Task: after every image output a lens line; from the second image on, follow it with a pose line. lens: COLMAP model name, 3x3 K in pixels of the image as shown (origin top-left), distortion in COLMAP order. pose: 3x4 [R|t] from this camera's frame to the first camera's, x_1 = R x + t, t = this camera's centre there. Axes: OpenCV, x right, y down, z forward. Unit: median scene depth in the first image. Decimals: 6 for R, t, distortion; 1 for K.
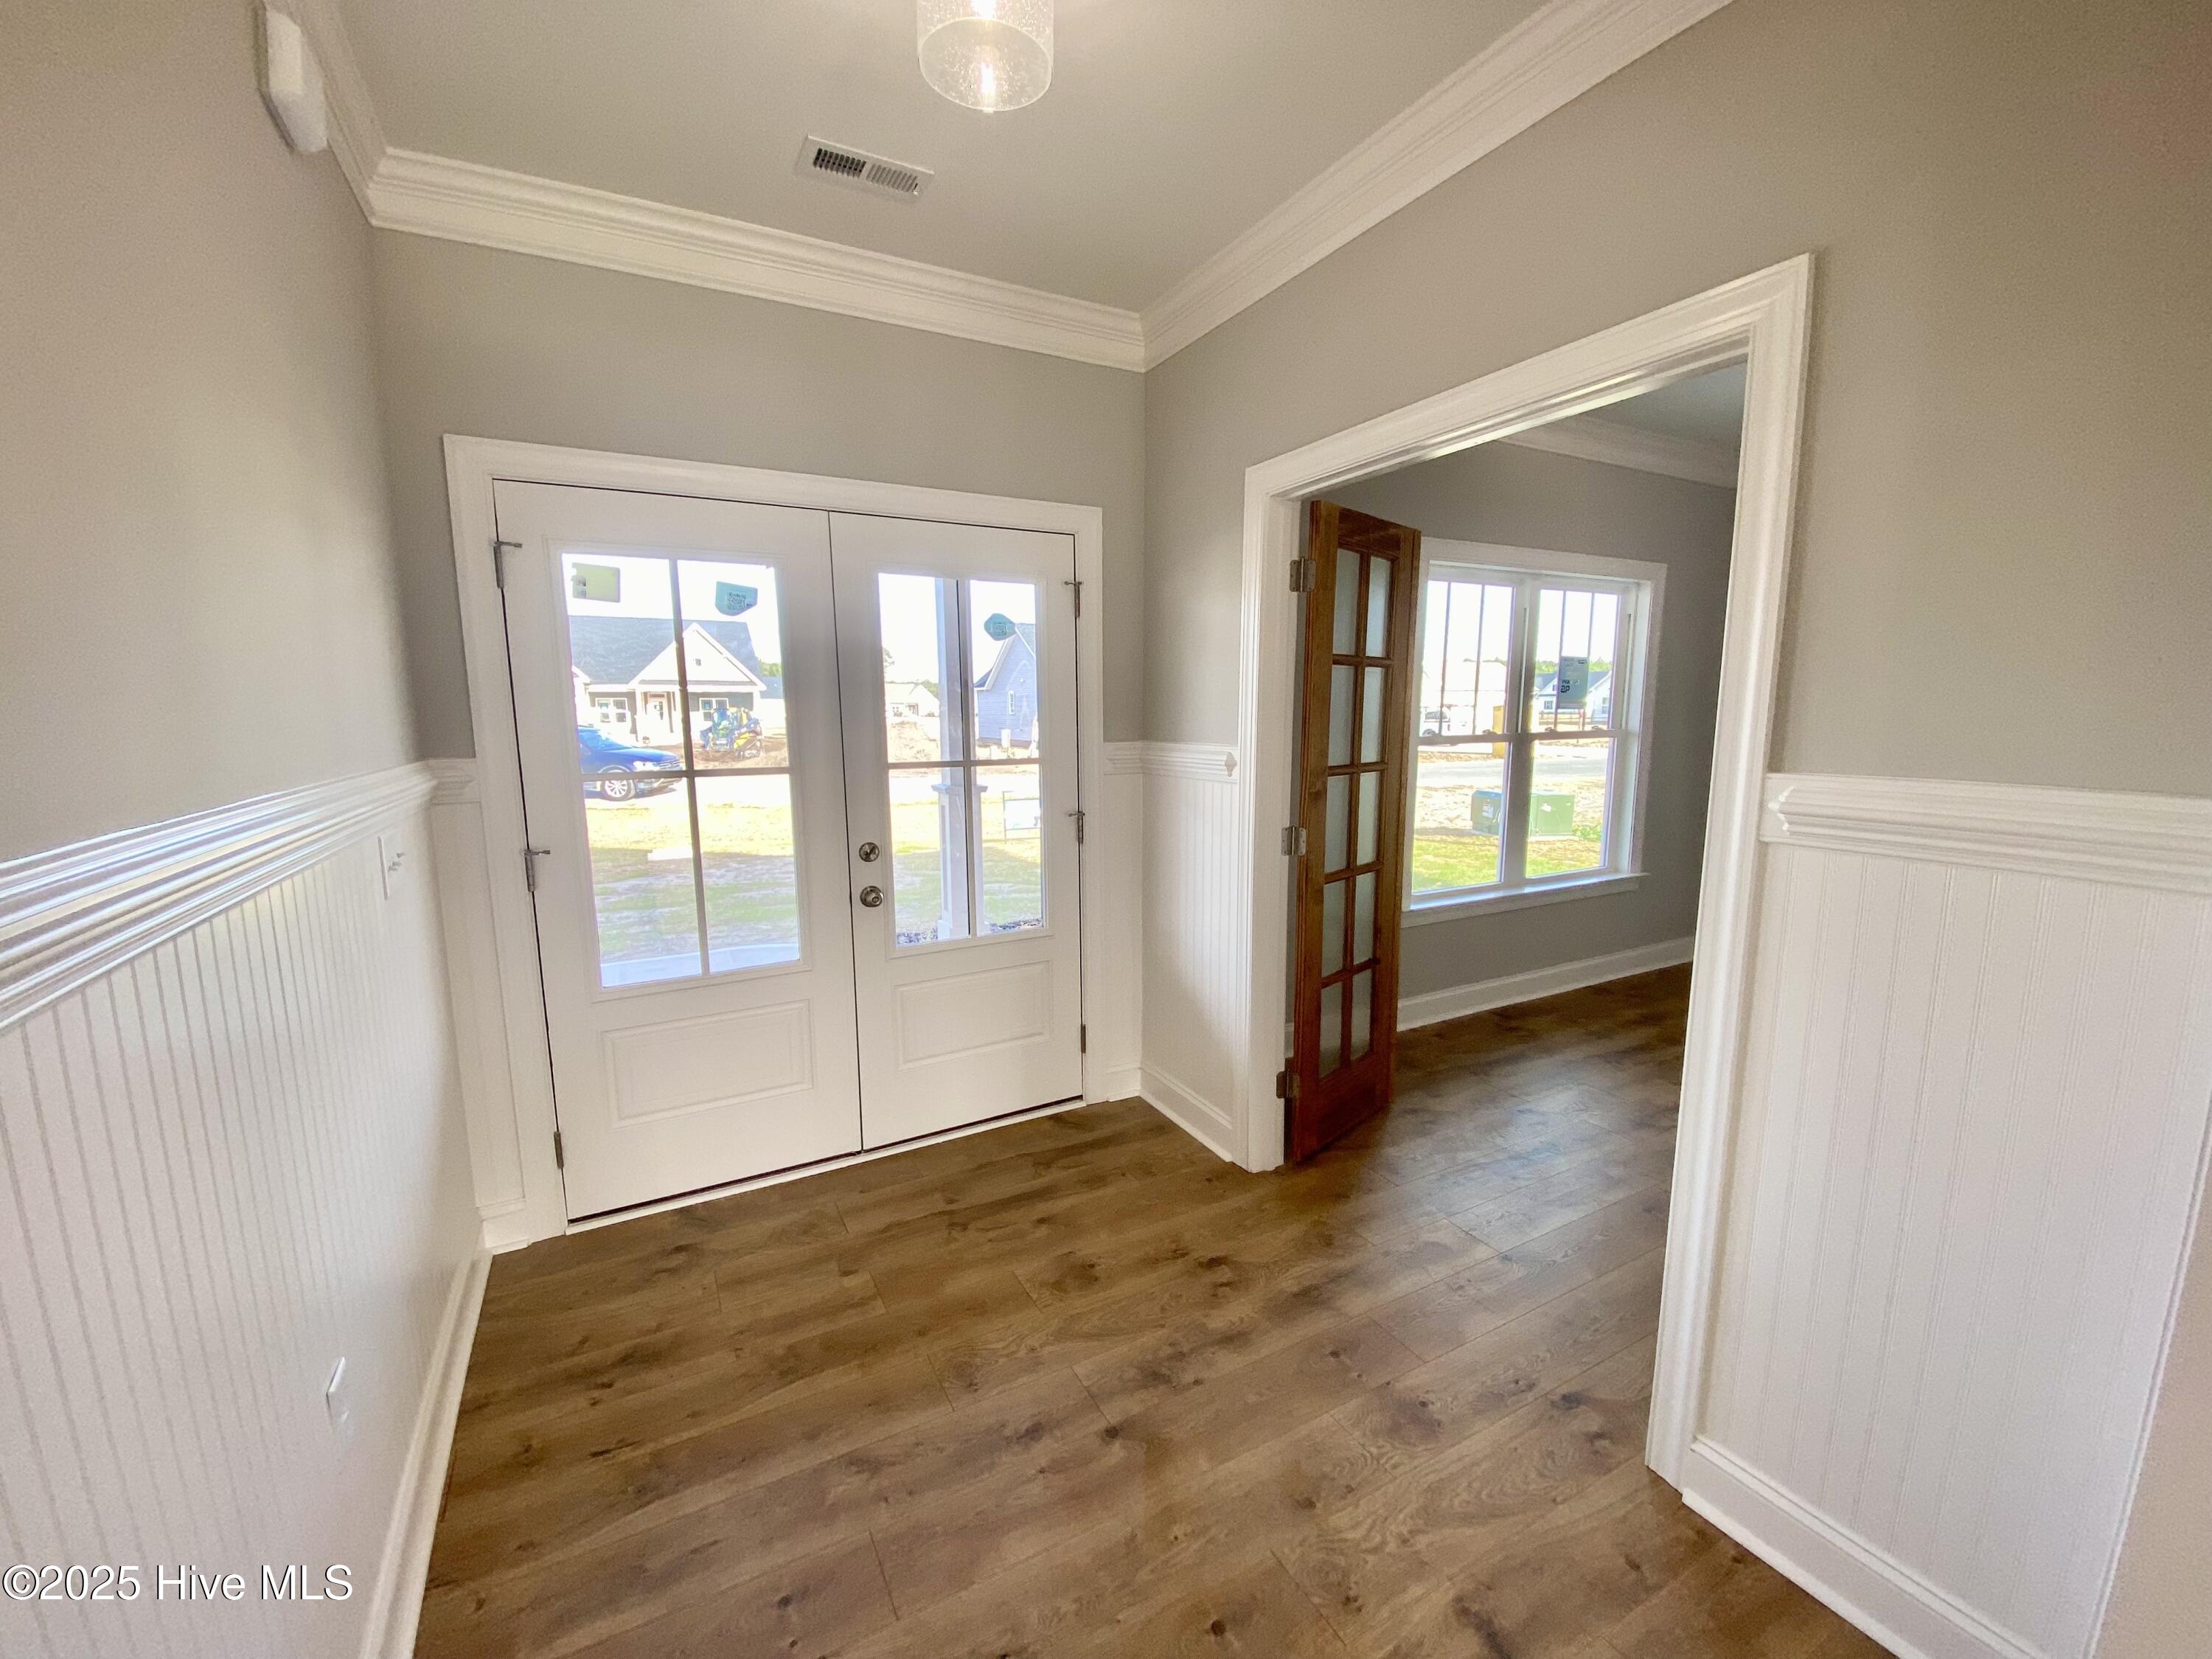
lens RADIAL K [[887.6, 0, 1107.0], [0, 887.6, 838.1], [0, 0, 1]] dist [0.030174, -0.026896]
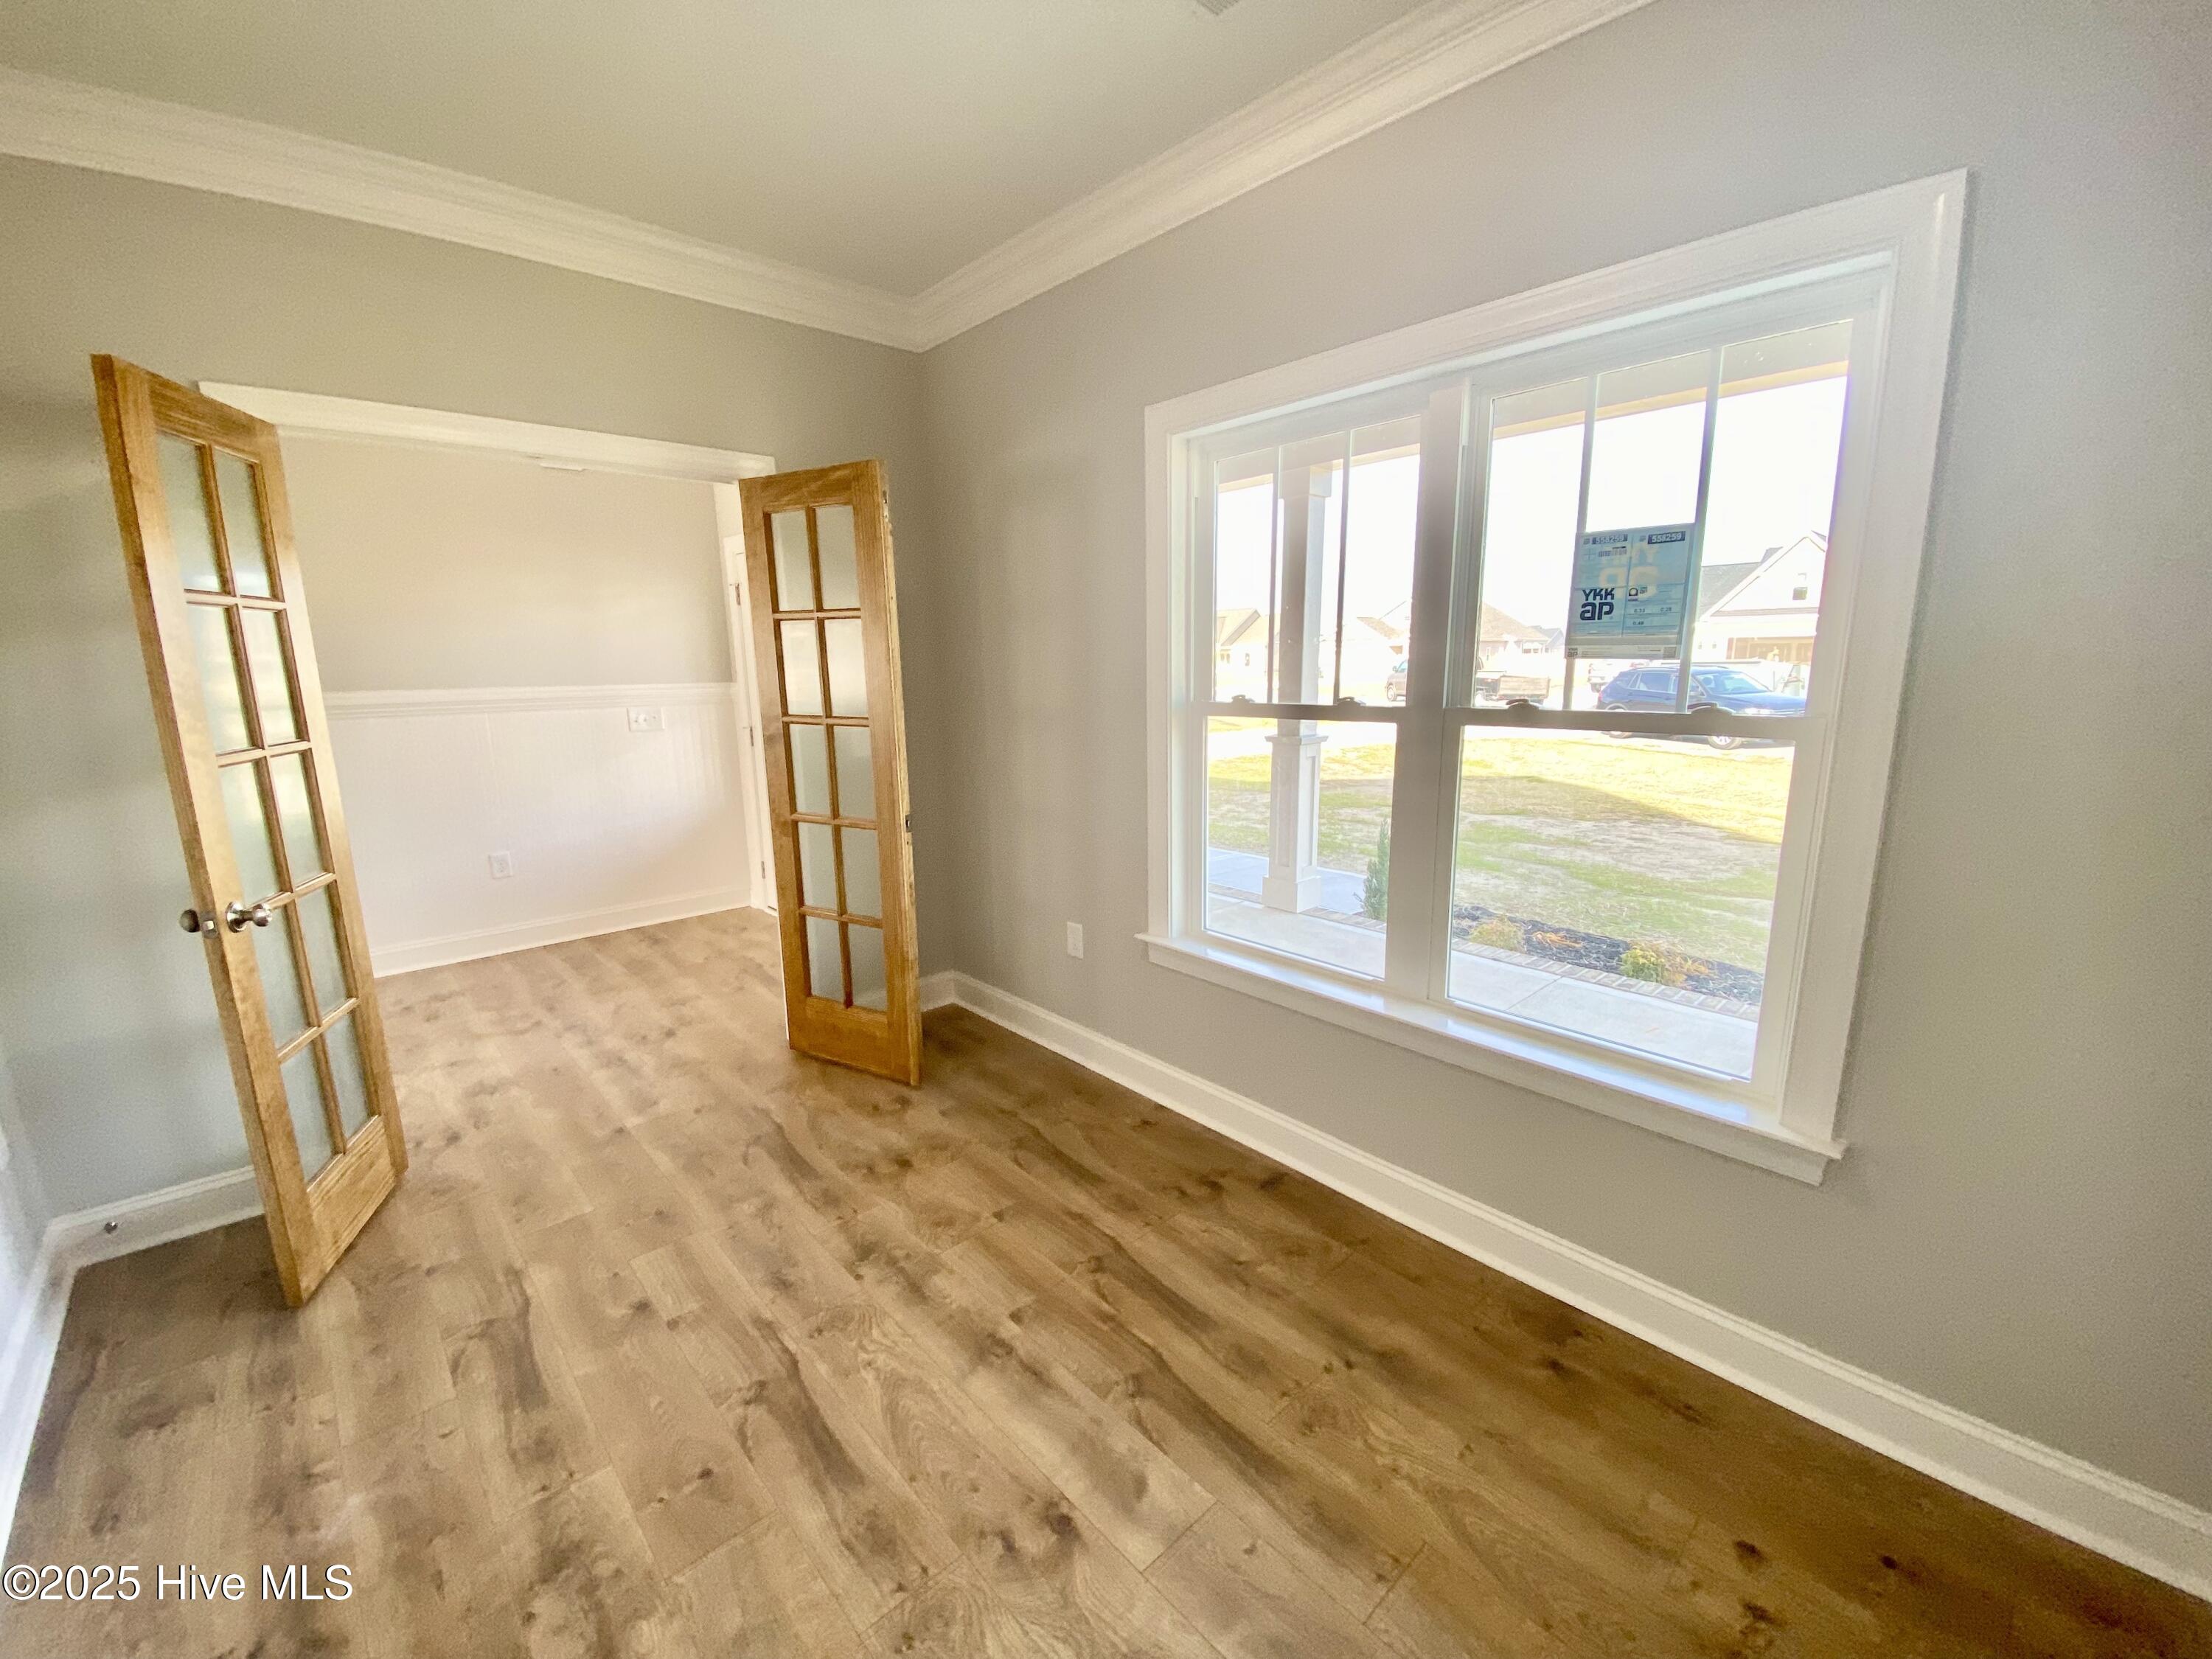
lens RADIAL K [[887.6, 0, 1107.0], [0, 887.6, 838.1], [0, 0, 1]] dist [0.030174, -0.026896]
pose [[0.248793, 0.194511, -0.948824, 0.989598], [-0.128966, 0.977557, 0.166585, -0.114702], [0.959932, 0.080921, 0.268295, 0.755924]]
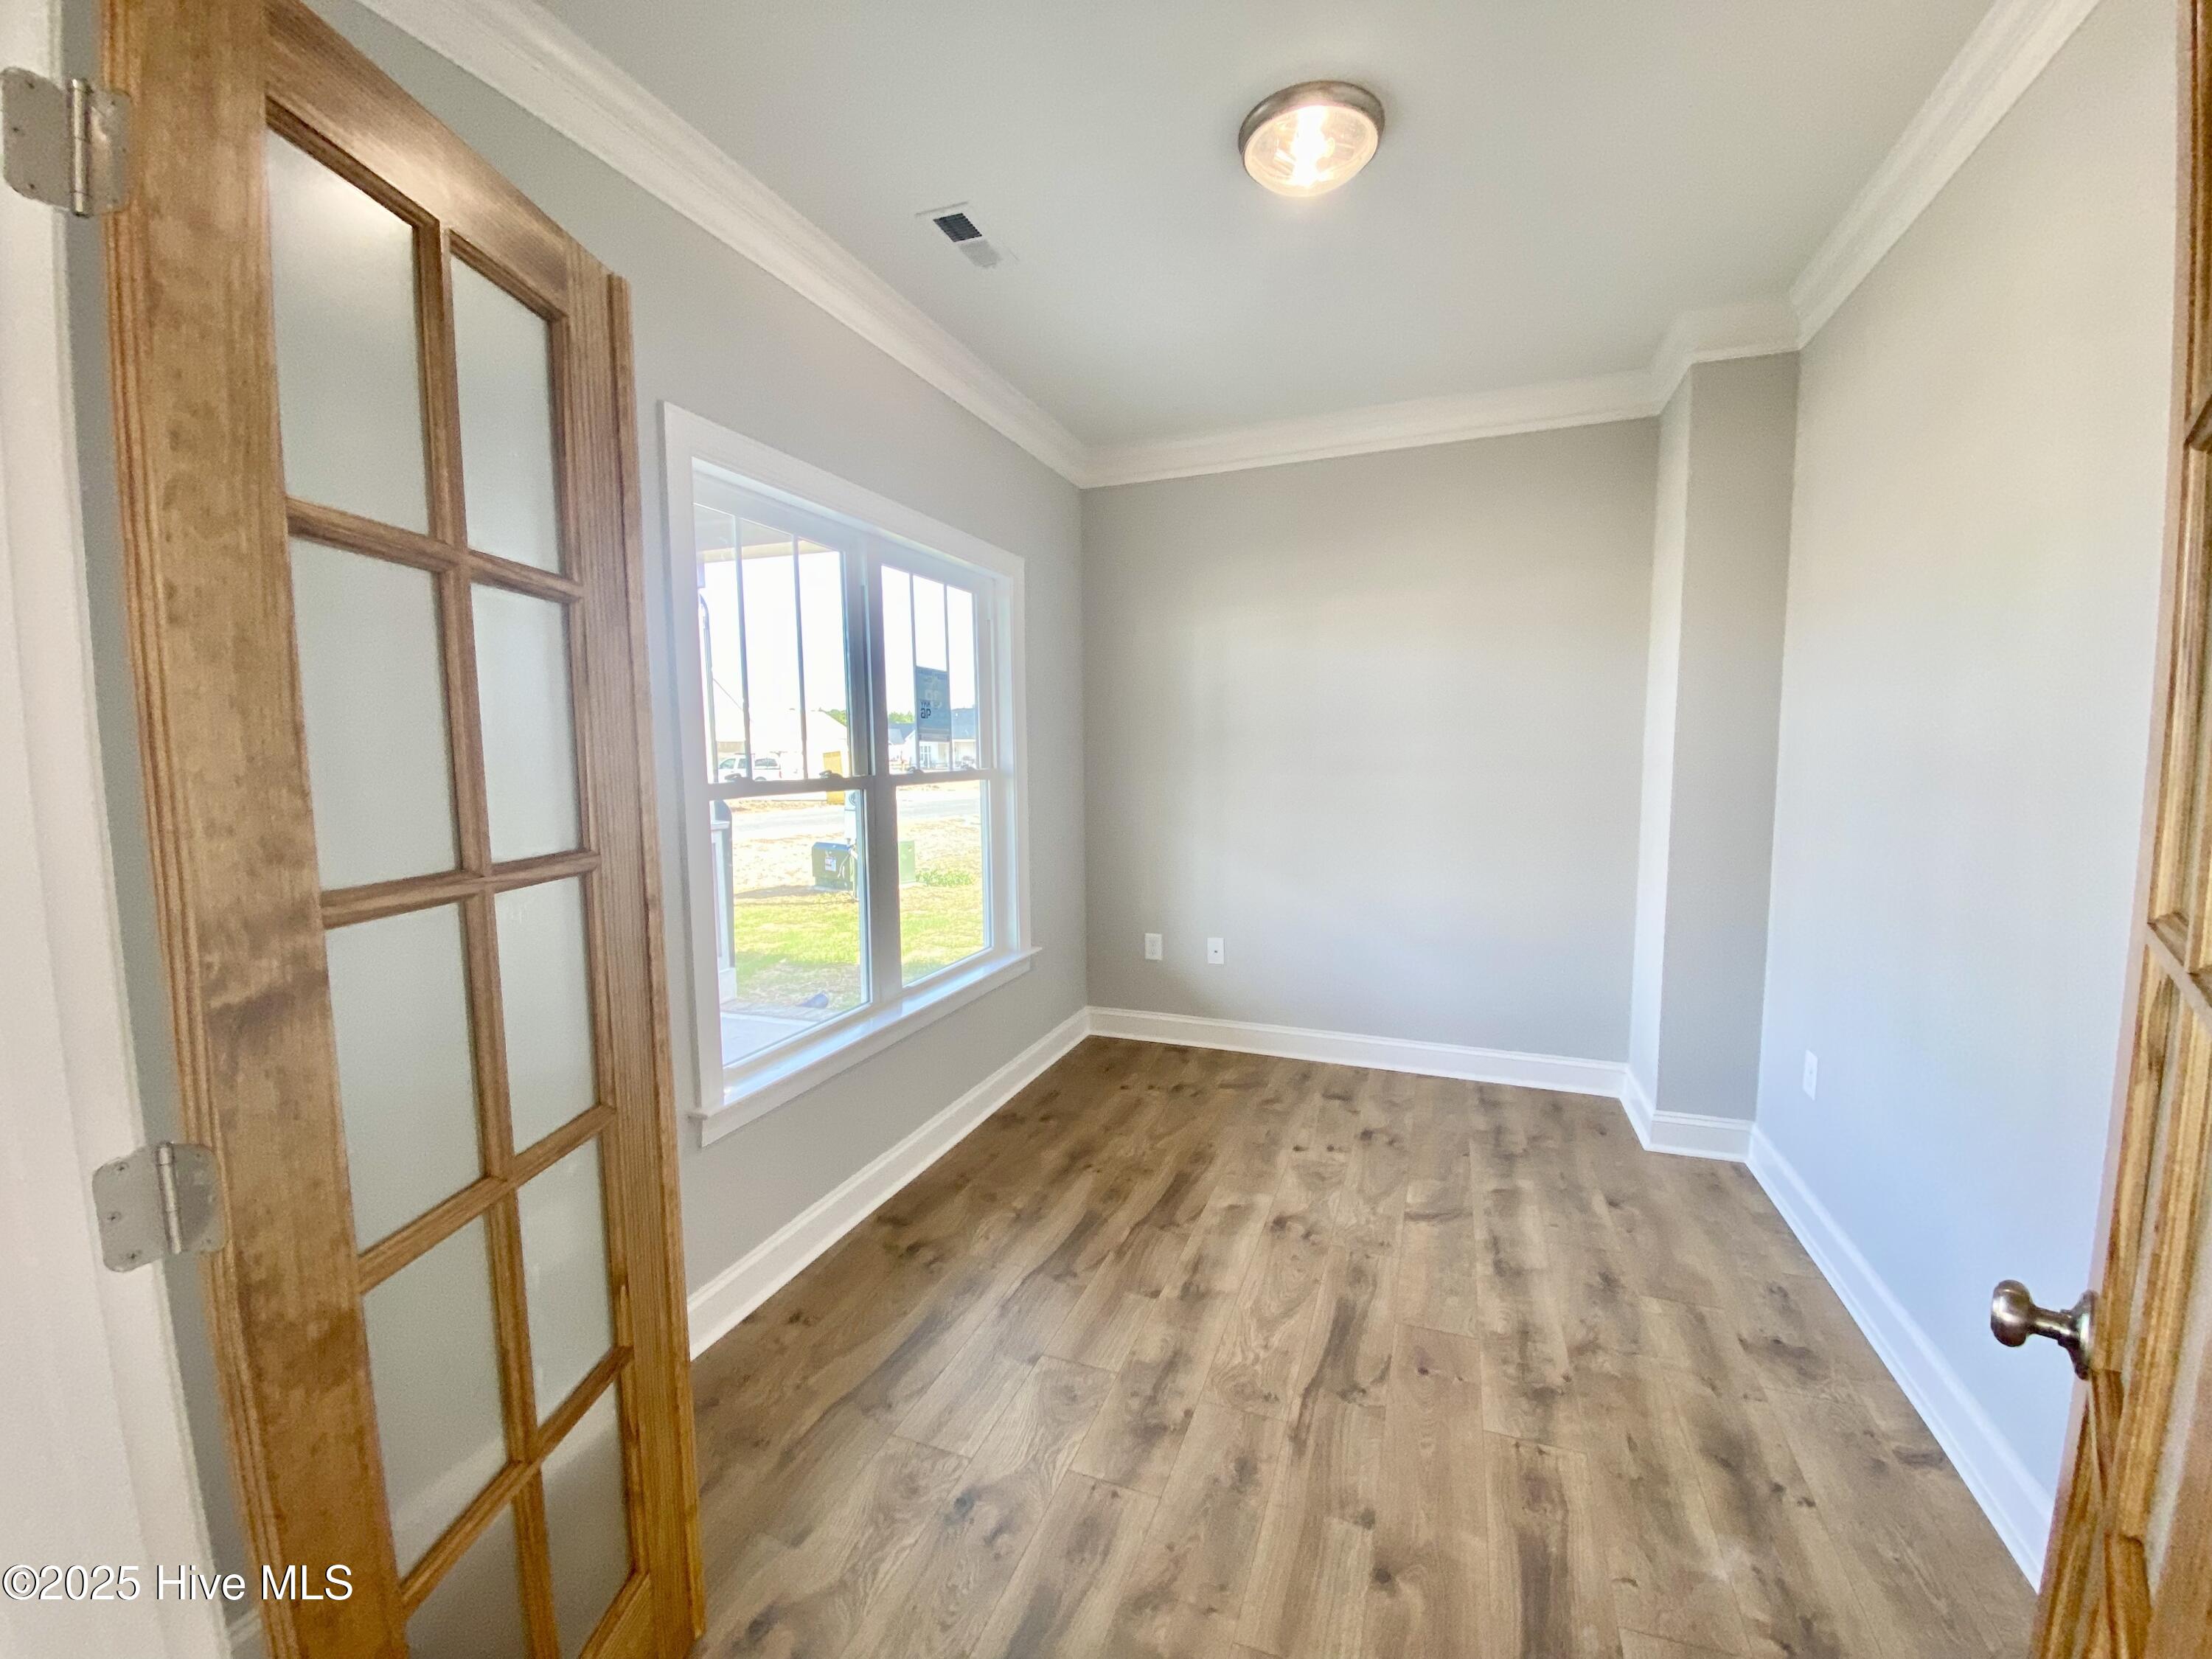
lens RADIAL K [[887.6, 0, 1107.0], [0, 887.6, 838.1], [0, 0, 1]] dist [0.030174, -0.026896]
pose [[0.756355, -0.068153, 0.650601, 0.173784], [0.102313, 0.994643, -0.014751, -0.047788], [-0.646110, 0.077722, 0.759276, 0.423197]]
